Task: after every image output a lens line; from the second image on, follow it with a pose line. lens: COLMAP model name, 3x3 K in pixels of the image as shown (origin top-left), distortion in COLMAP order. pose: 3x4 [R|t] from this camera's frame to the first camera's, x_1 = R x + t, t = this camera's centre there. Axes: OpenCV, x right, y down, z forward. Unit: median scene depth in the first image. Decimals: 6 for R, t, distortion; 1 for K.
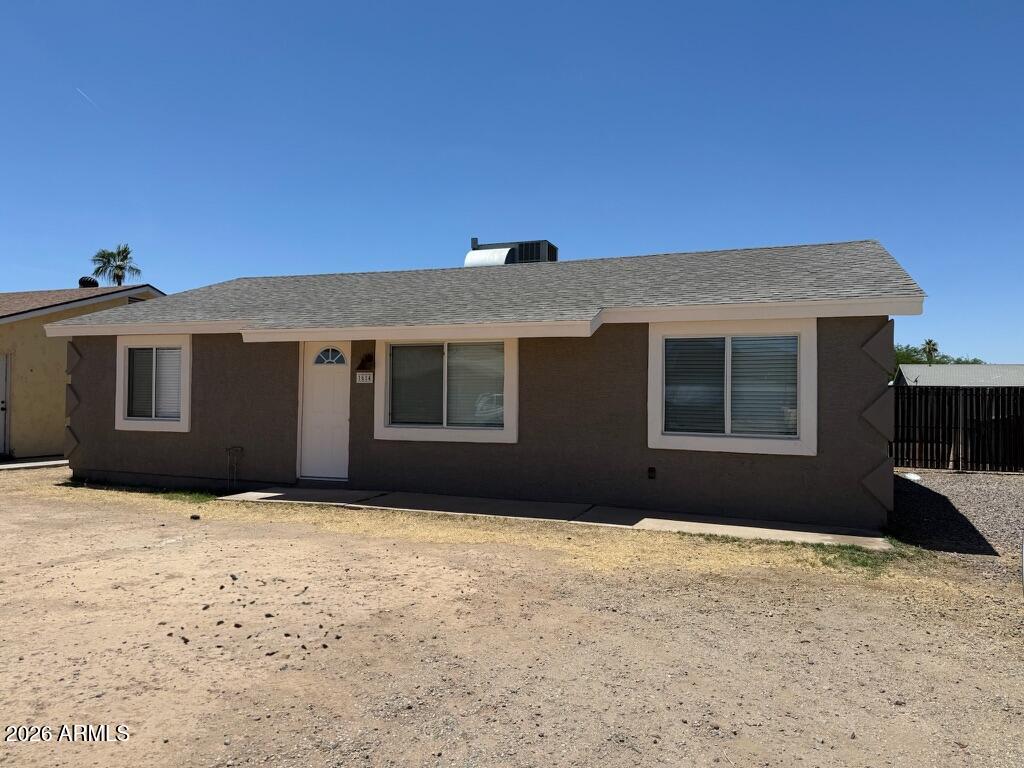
lens RADIAL K [[713.8, 0, 512.0], [0, 713.8, 384.0], [0, 0, 1]] dist [0.060251, -0.072899]
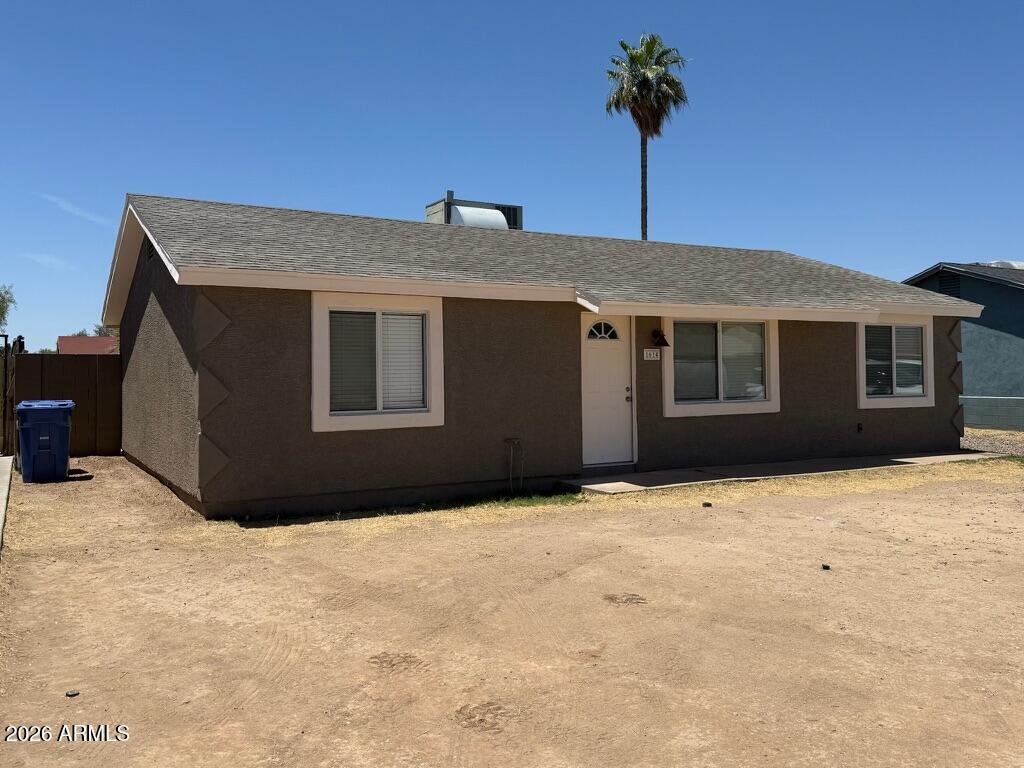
lens RADIAL K [[869.7, 0, 511.2], [0, 869.7, 360.0], [0, 0, 1]] dist [0.096667, -0.151450]
pose [[0.637971, -0.006387, 0.770034, -1.228835], [0.002189, 0.999977, 0.006481, -0.009473], [-0.770057, -0.002449, 0.637970, 0.396078]]
